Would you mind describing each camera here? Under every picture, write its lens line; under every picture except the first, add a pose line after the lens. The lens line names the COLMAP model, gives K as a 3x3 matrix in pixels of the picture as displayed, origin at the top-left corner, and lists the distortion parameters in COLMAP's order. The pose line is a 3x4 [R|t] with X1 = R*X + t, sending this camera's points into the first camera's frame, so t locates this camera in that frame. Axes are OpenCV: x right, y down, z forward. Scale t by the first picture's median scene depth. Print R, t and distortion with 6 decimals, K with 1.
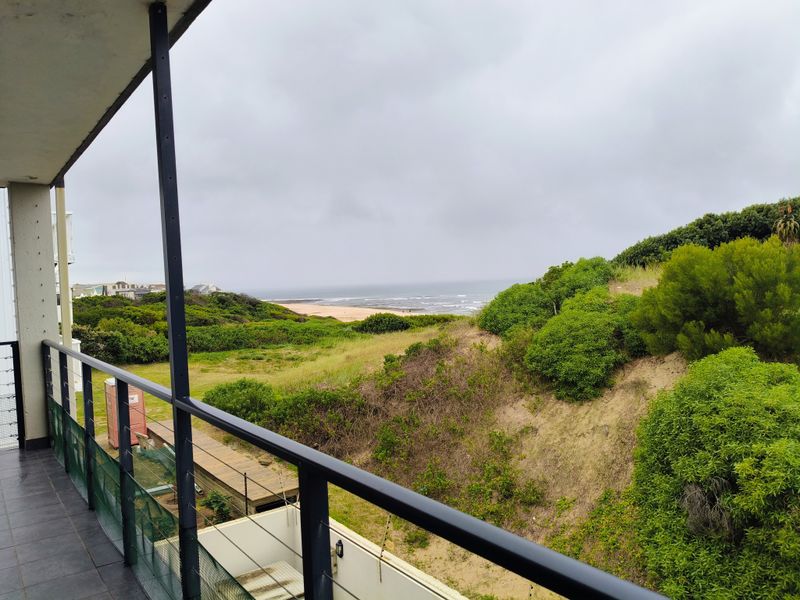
lens RADIAL K [[605.1, 0, 400.0], [0, 605.1, 300.0], [0, 0, 1]] dist [0.066908, -0.120457]
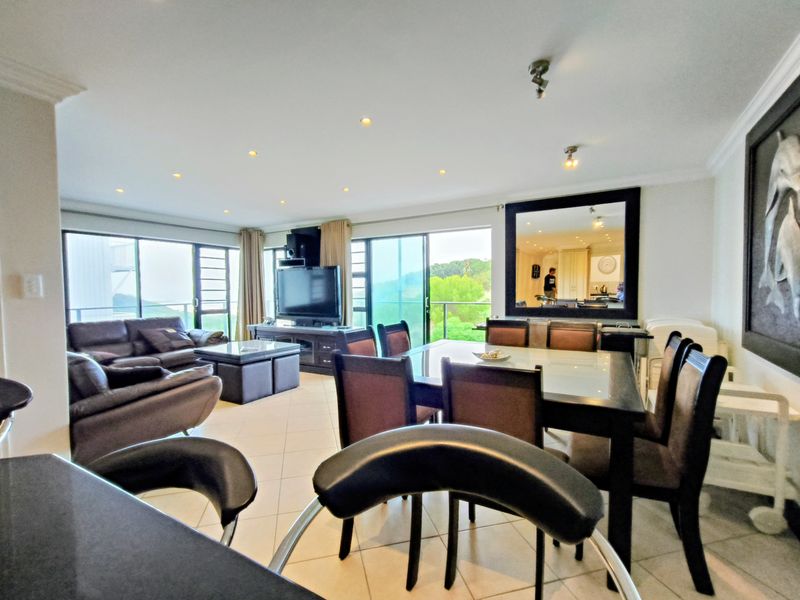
lens RADIAL K [[370.2, 0, 400.0], [0, 370.2, 300.0], [0, 0, 1]] dist [-0.002364, -0.000241]
pose [[0.916924, 0.025046, 0.398275, -0.262469], [-0.021870, 0.999682, -0.012516, 0.026706], [-0.398462, 0.002766, 0.917181, -0.328526]]
